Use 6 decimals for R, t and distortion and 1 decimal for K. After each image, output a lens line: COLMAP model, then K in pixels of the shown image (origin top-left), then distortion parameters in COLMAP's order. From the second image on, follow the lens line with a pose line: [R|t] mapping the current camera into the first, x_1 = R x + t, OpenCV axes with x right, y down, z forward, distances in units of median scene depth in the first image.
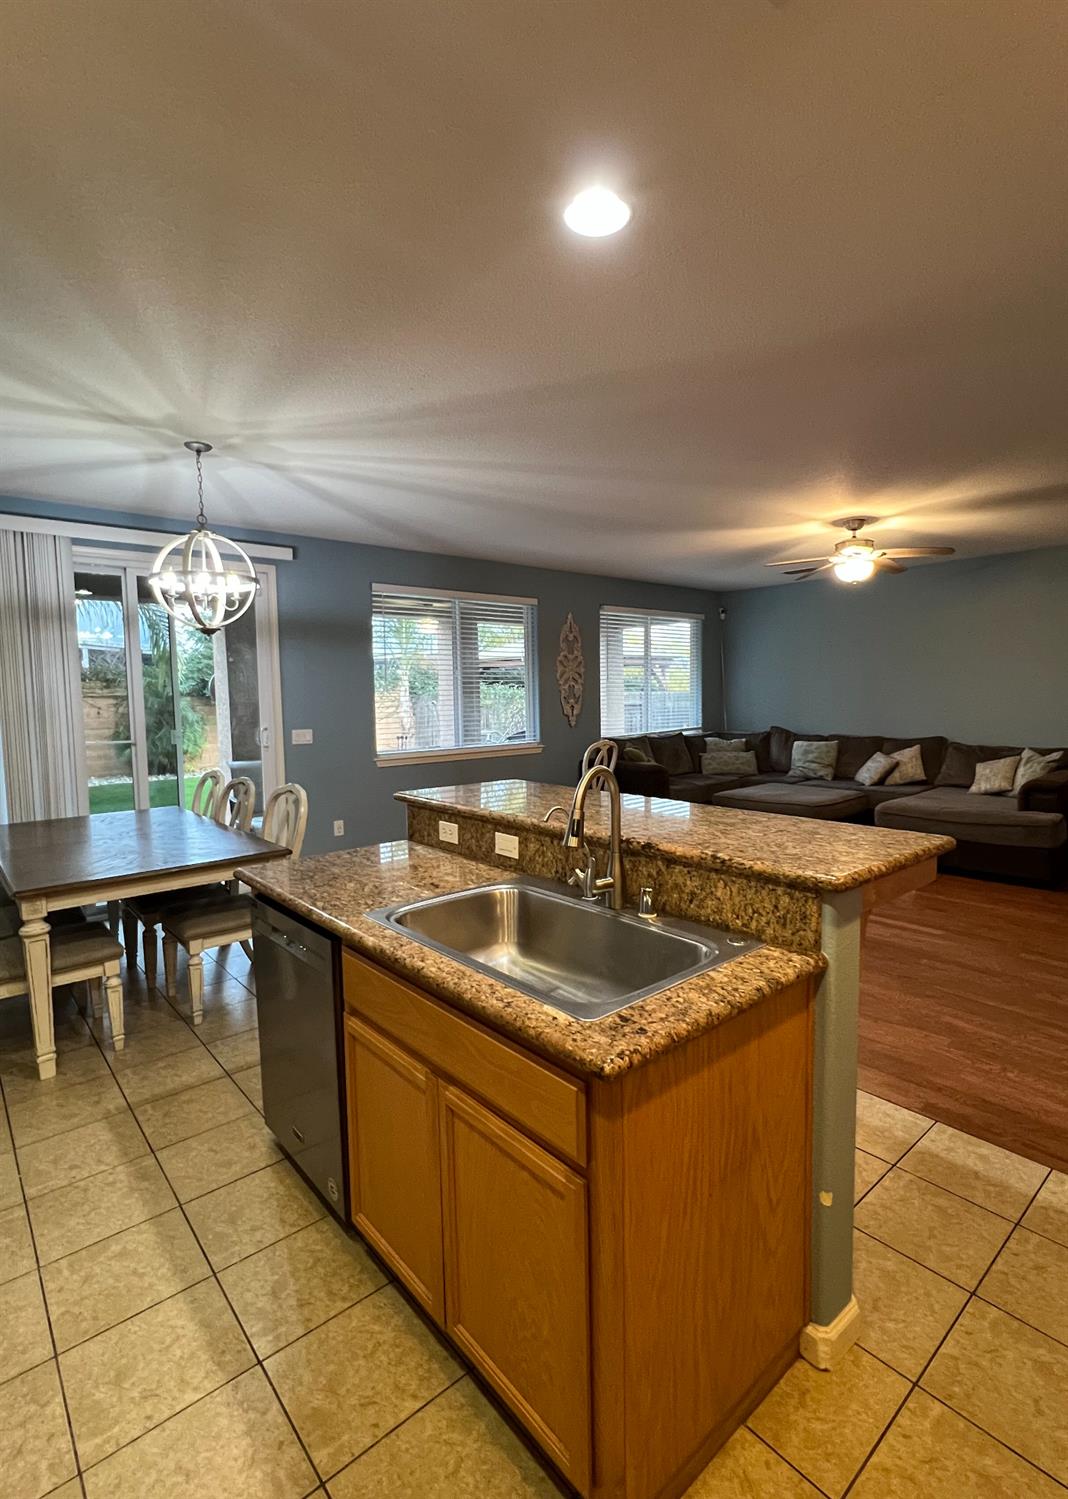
lens RADIAL K [[713.4, 0, 563.2], [0, 713.4, 749.5], [0, 0, 1]] dist [0.000355, 0.000065]
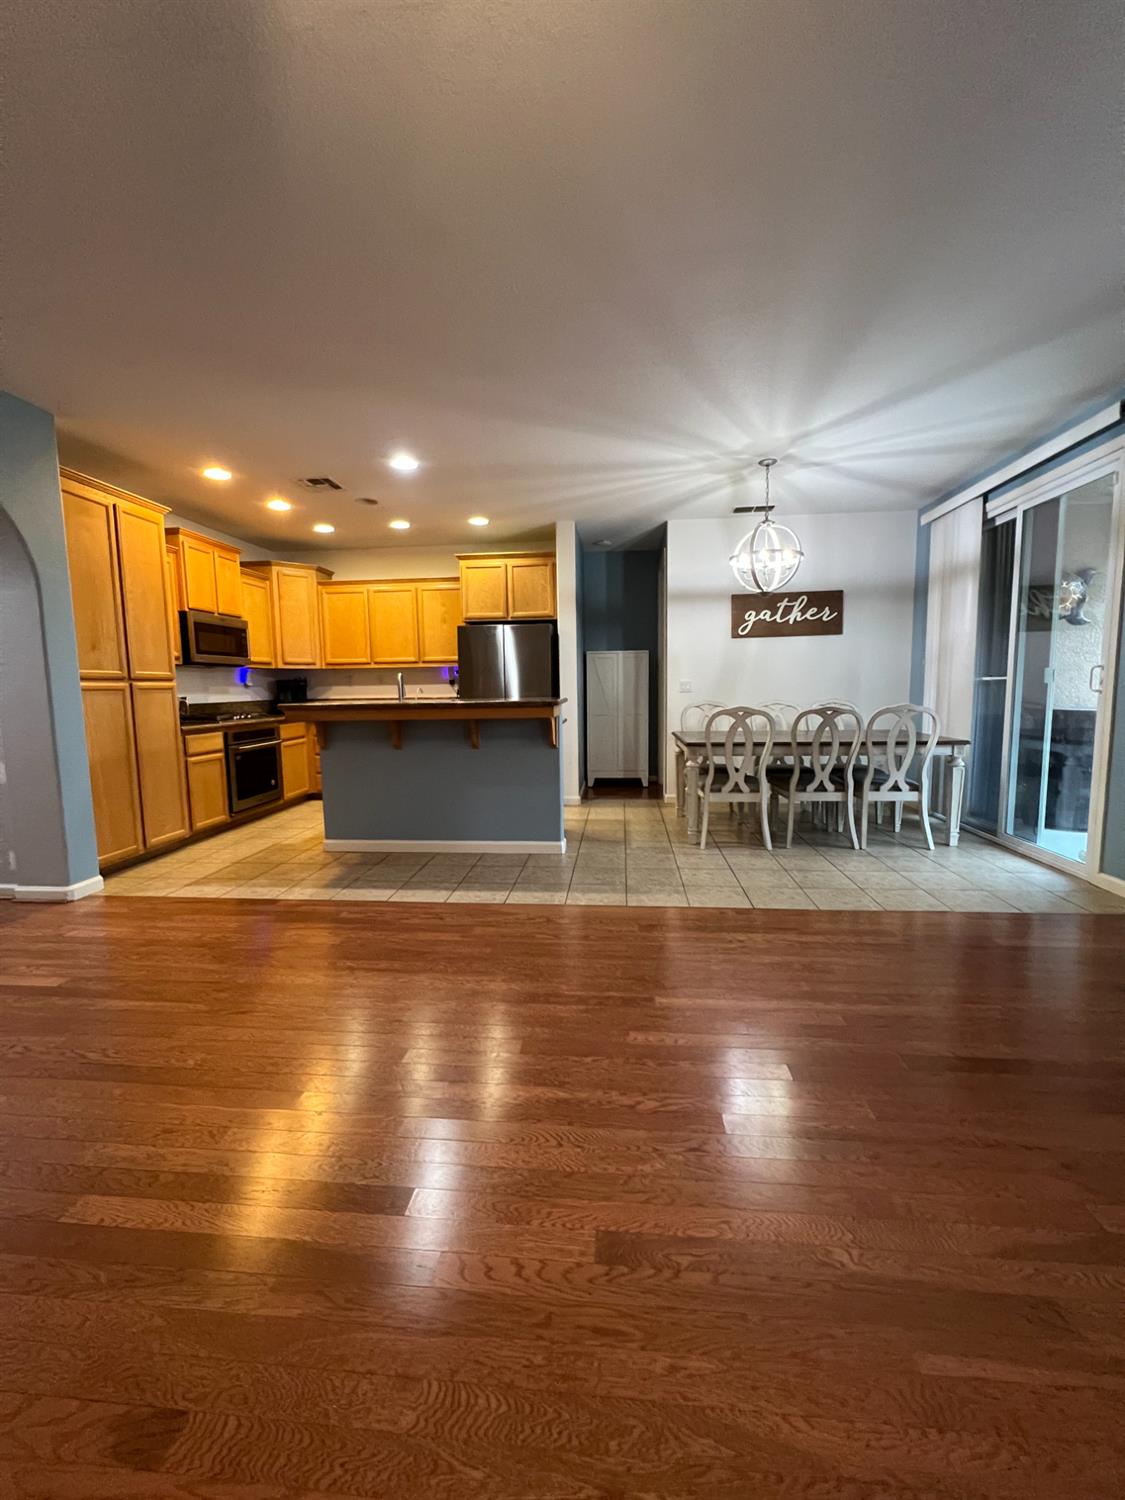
lens RADIAL K [[608.5, 0, 565.8], [0, 608.5, 746.7], [0, 0, 1]] dist [-0.000016, -0.000099]
pose [[-0.733380, 0.093934, -0.673298, 0.323079], [-0.027440, 0.985511, 0.167380, -0.029762], [0.679265, 0.141228, -0.720176, 0.835840]]
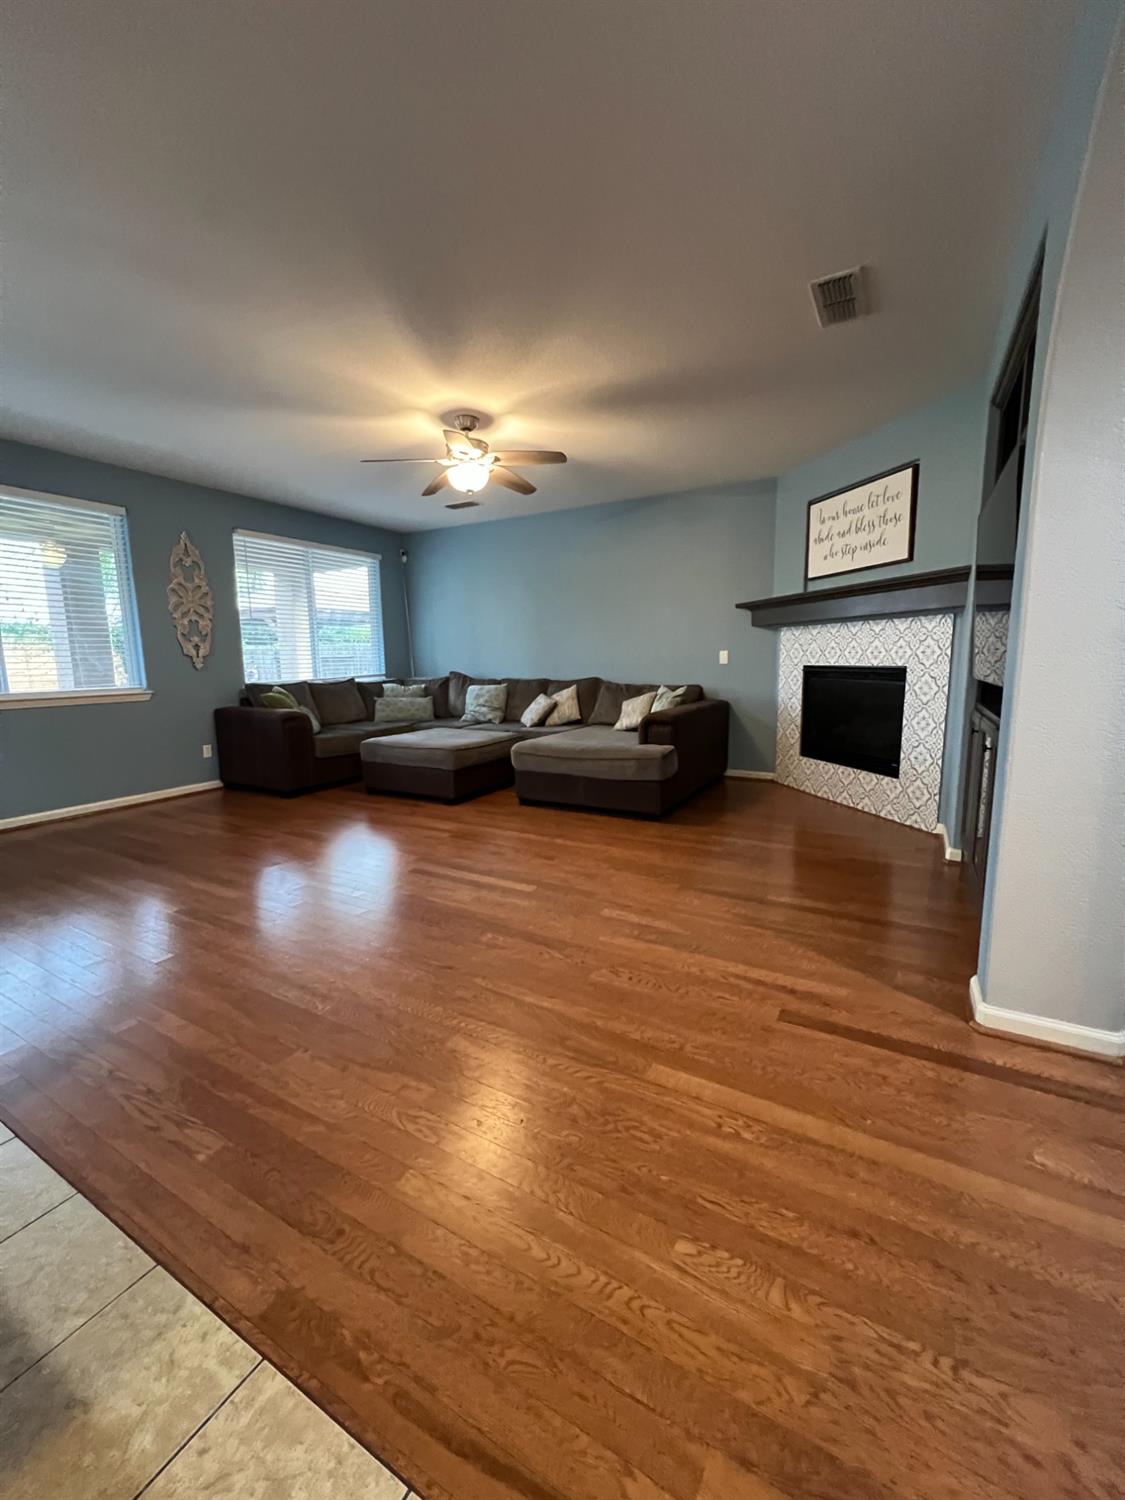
lens RADIAL K [[599.9, 0, 562.7], [0, 599.9, 747.4], [0, 0, 1]] dist [-0.001489, -0.000013]
pose [[0.947582, -0.042950, 0.316612, 0.207360], [0.022587, 0.997449, 0.067709, 0.023653], [-0.318712, -0.057009, 0.946136, 0.191592]]
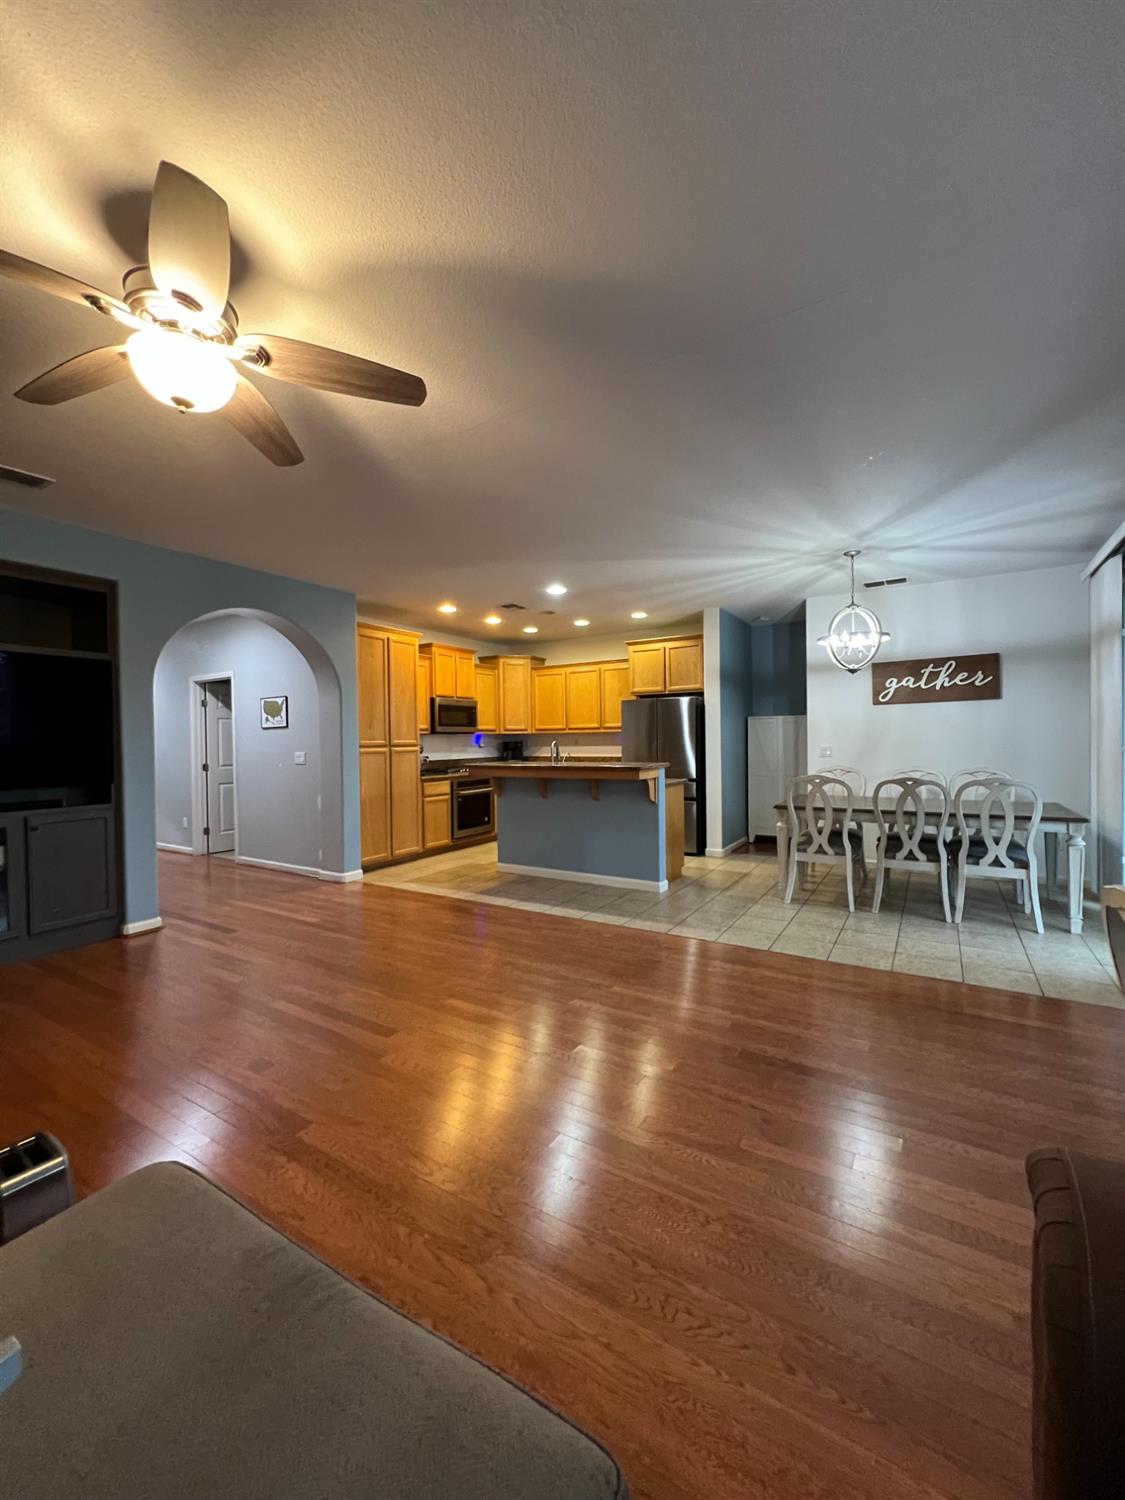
lens RADIAL K [[608.5, 0, 562.1], [0, 608.5, 746.3], [0, 0, 1]] dist [-0.001008, 0.000362]
pose [[-0.959673, 0.030632, -0.279446, 0.239848], [0.005414, 0.995875, 0.090572, -0.064224], [0.281067, 0.085407, -0.955880, 1.060383]]
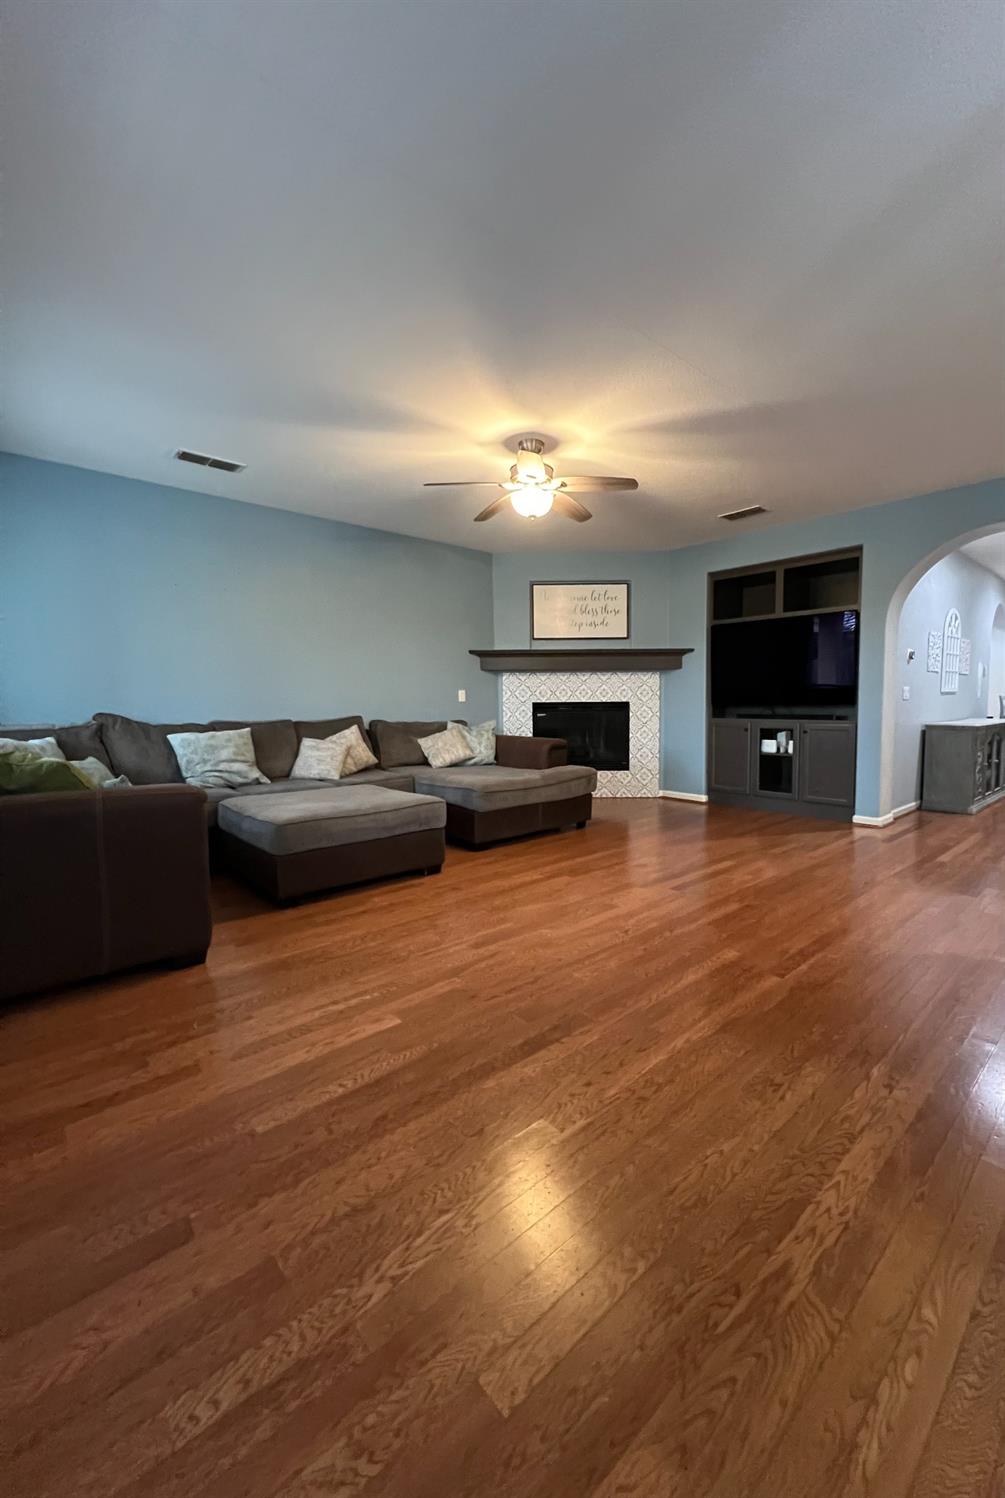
lens RADIAL K [[593.4, 0, 562.7], [0, 593.4, 752.0], [0, 0, 1]] dist [0.000900, 0.000016]
pose [[-0.029244, -0.069984, 0.997119, -0.238163], [0.085746, 0.993693, 0.072258, -0.005241], [-0.995888, 0.087612, -0.023059, 0.771487]]
